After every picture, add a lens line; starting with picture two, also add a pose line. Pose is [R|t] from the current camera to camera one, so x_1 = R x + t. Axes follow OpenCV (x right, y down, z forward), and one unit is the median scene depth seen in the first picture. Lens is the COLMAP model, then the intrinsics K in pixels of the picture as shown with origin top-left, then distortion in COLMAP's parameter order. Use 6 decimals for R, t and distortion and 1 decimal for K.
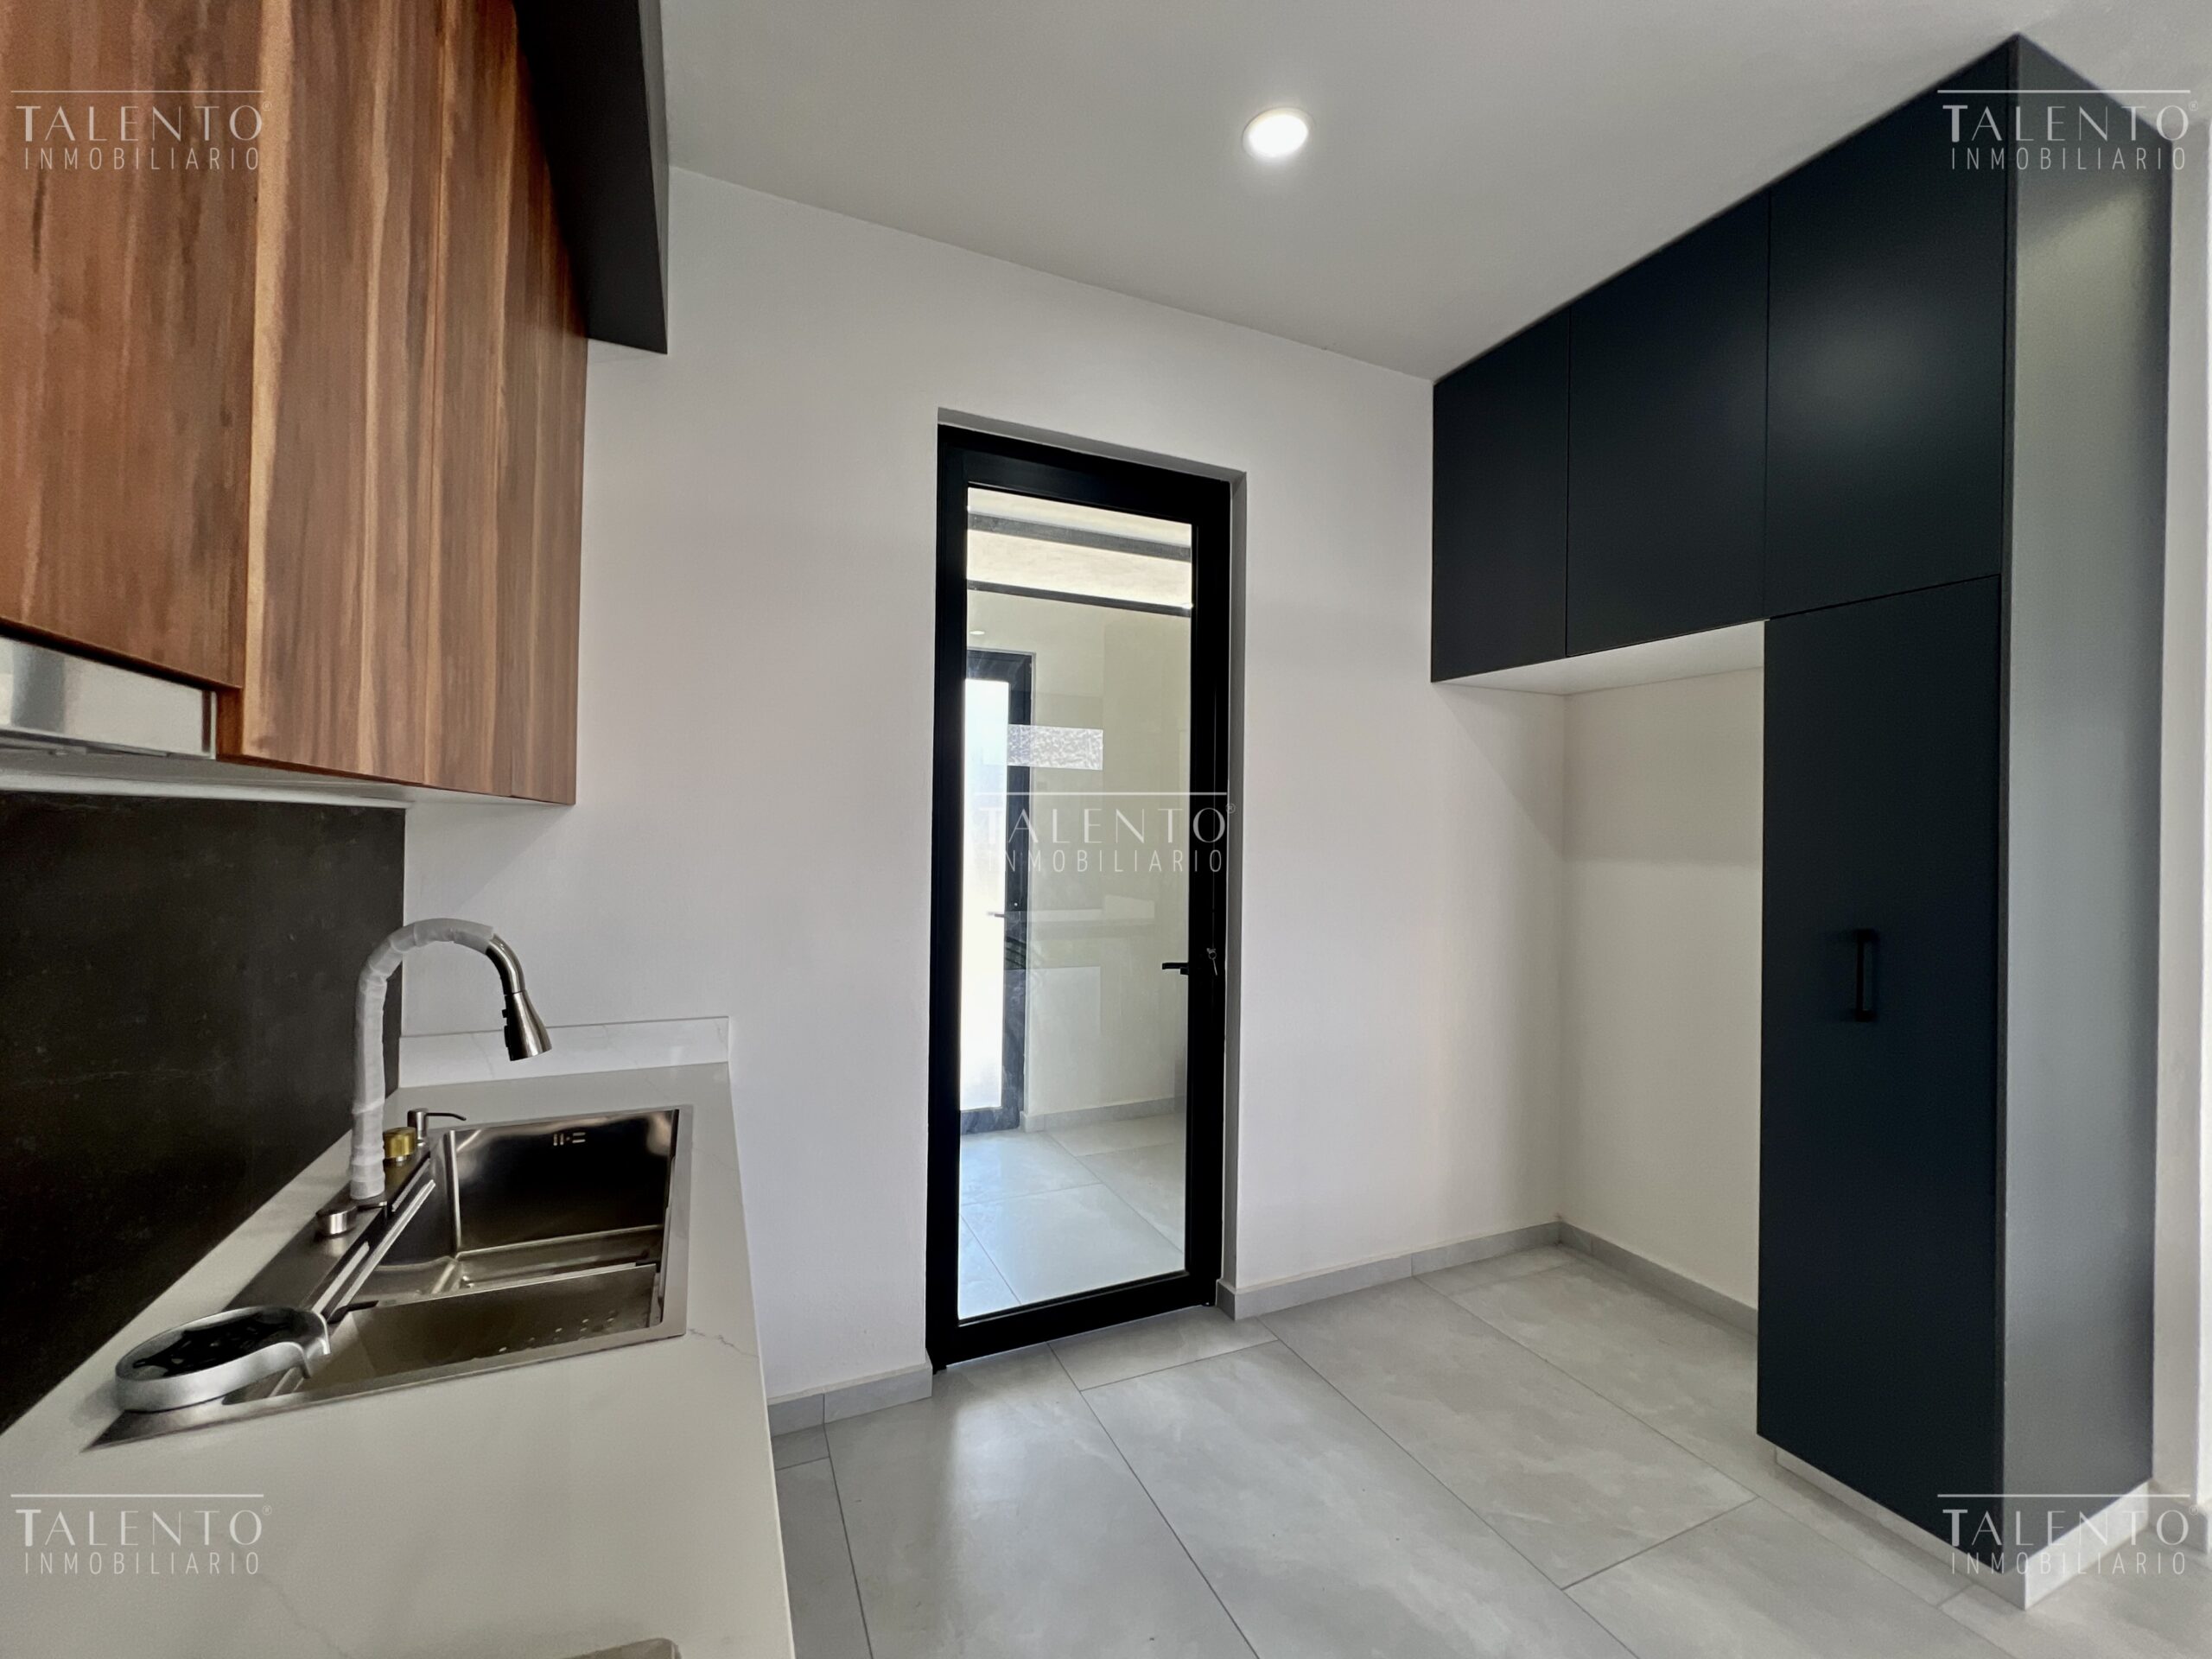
lens RADIAL K [[906.3, 0, 1096.5], [0, 906.3, 825.8], [0, 0, 1]] dist [-0.001553, -0.000153]
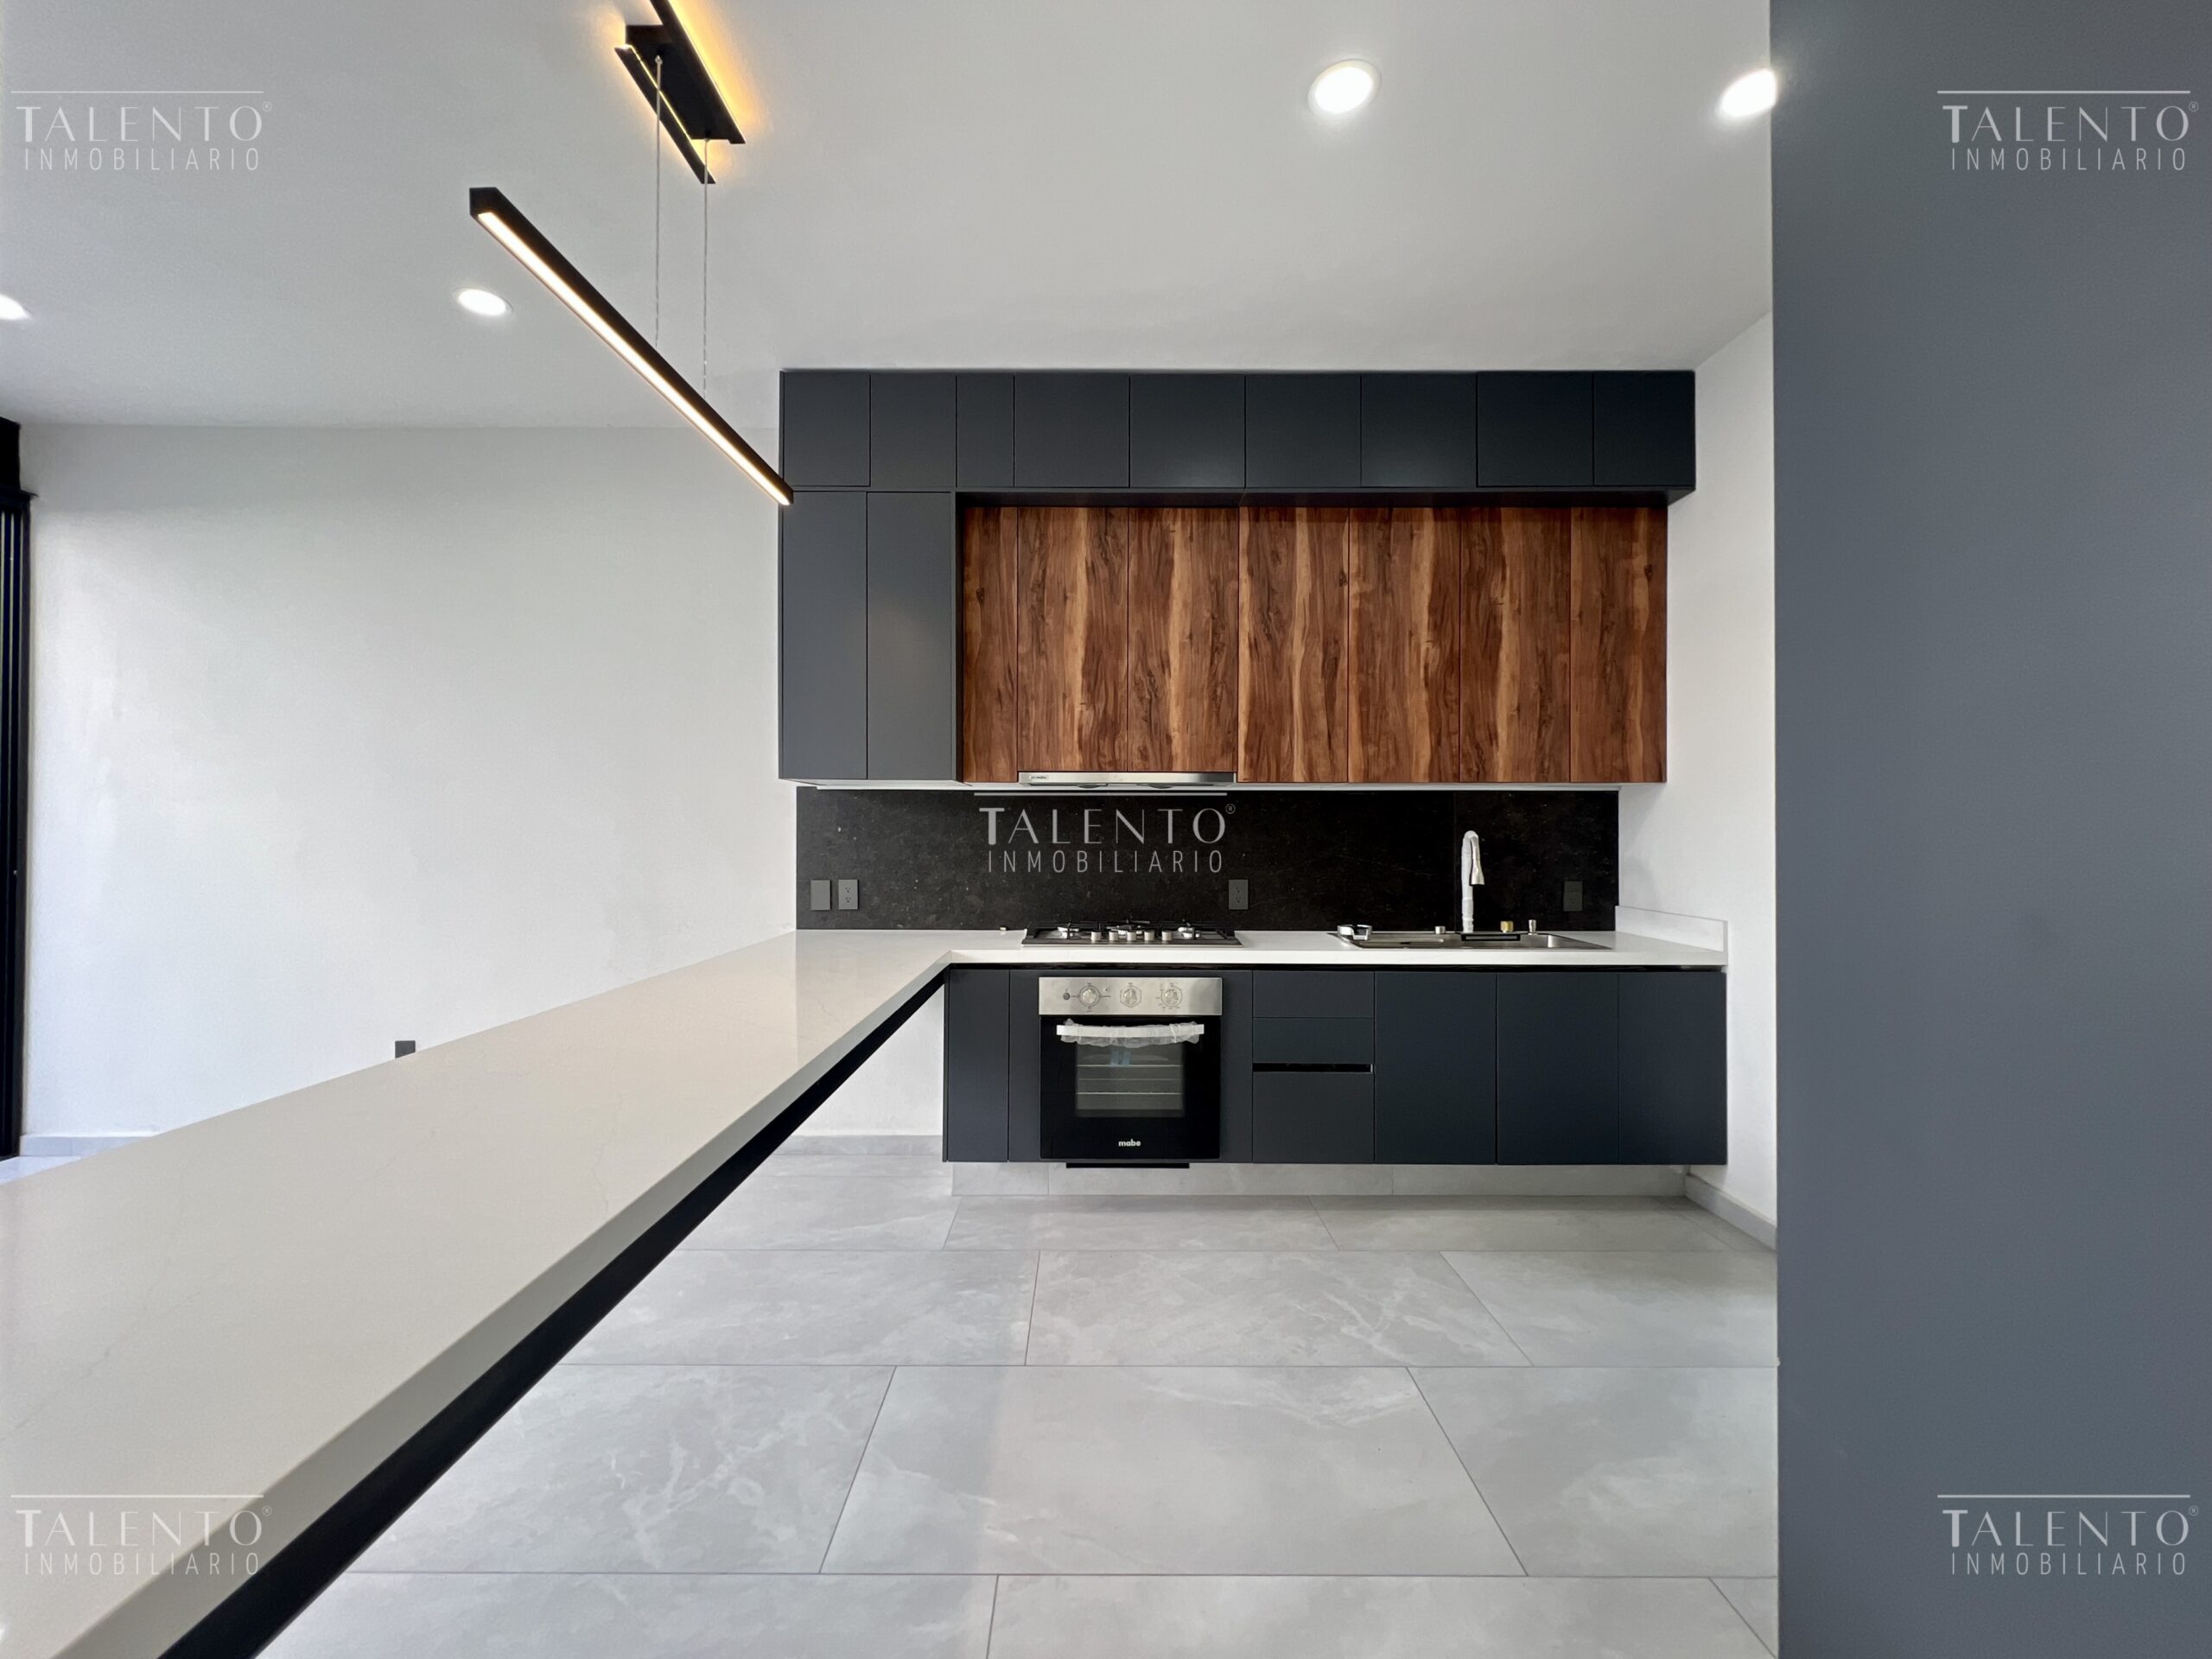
lens RADIAL K [[906.3, 0, 1096.5], [0, 906.3, 825.8], [0, 0, 1]] dist [-0.001553, -0.000153]
pose [[-0.407090, -0.022787, -0.913104, 1.332521], [-0.004628, 0.999727, -0.022885, 0.097154], [0.913376, -0.005090, -0.407085, 0.674482]]
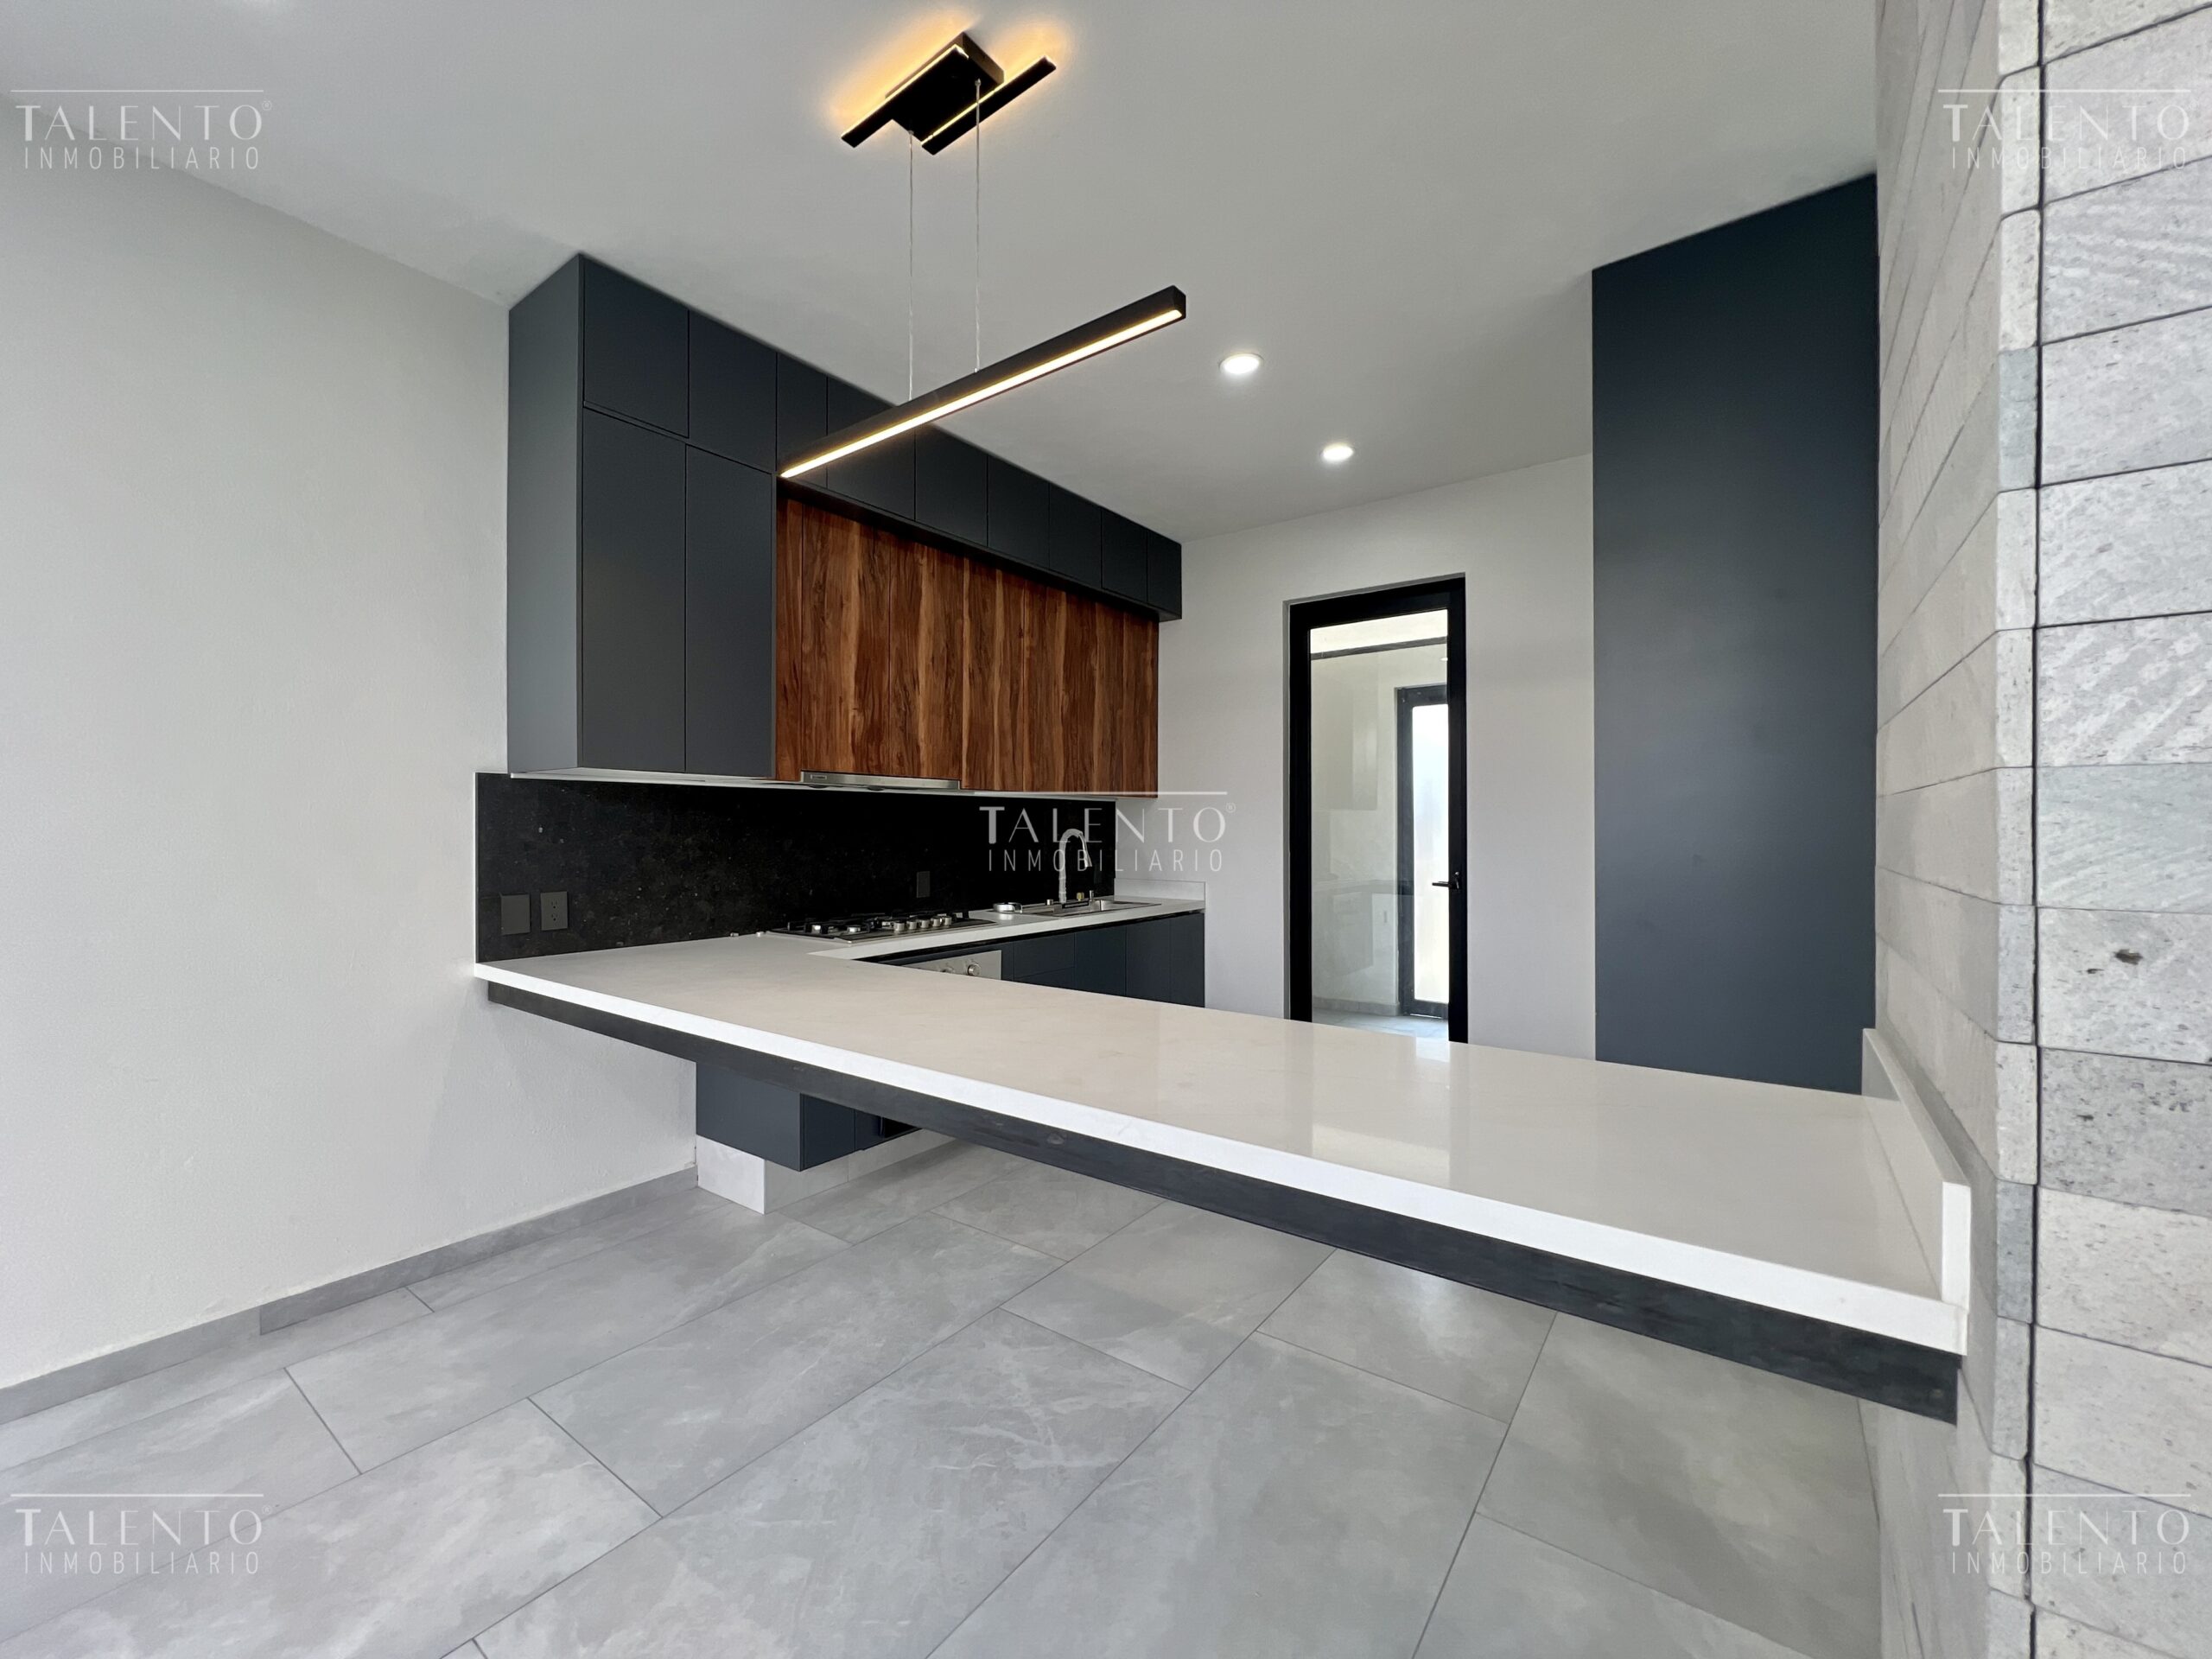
lens RADIAL K [[888.9, 0, 1101.5], [0, 888.9, 826.2], [0, 0, 1]] dist [-0.002779, 0.000863]
pose [[0.493106, -0.017270, -0.869798, 1.540384], [0.011848, 0.999844, -0.013135, 0.089253], [0.869888, -0.003829, 0.493234, -0.419560]]
